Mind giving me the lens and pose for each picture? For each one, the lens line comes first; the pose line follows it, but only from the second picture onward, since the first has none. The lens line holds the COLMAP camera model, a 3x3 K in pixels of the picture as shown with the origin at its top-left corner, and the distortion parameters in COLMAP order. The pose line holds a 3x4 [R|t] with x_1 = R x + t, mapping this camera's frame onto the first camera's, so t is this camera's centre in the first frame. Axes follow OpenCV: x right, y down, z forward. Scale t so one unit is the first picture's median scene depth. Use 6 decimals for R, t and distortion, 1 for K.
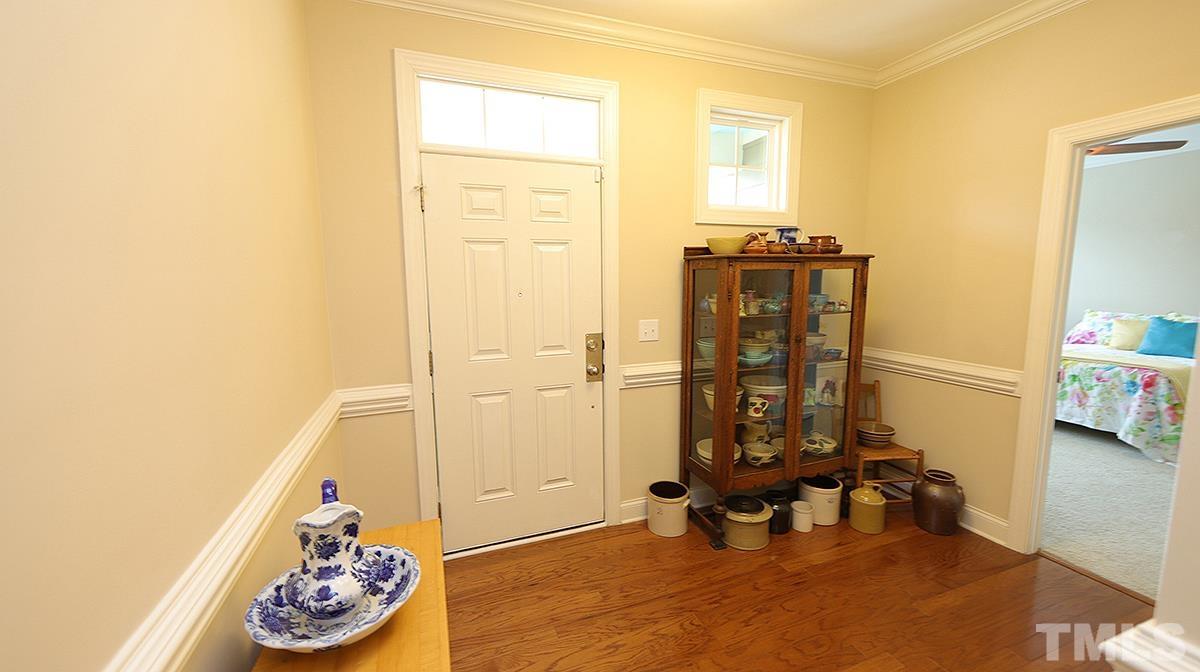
lens RADIAL K [[468.4, 0, 602.0], [0, 468.4, 338.2], [0, 0, 1]] dist [0.005434, -0.000442]
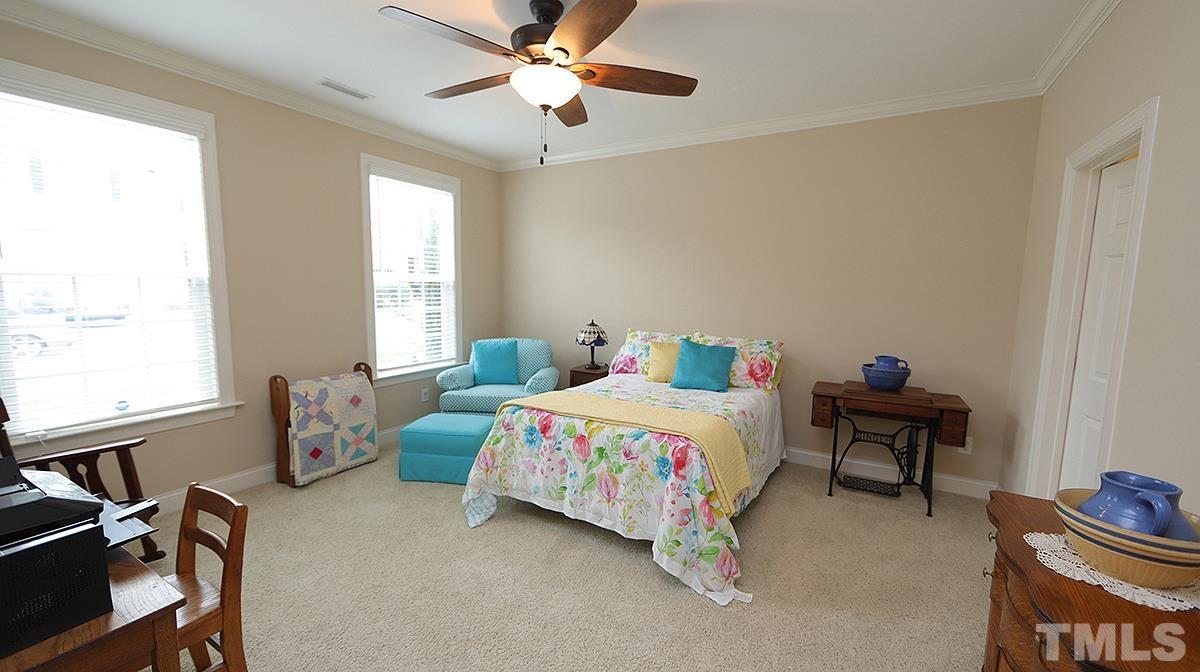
lens RADIAL K [[468.4, 0, 602.0], [0, 468.4, 338.2], [0, 0, 1]] dist [0.005434, -0.000442]
pose [[0.775307, -0.051565, 0.629476, 0.655819], [0.060957, 0.998118, 0.006684, -0.070430], [-0.628636, 0.033189, 0.776991, 0.544271]]
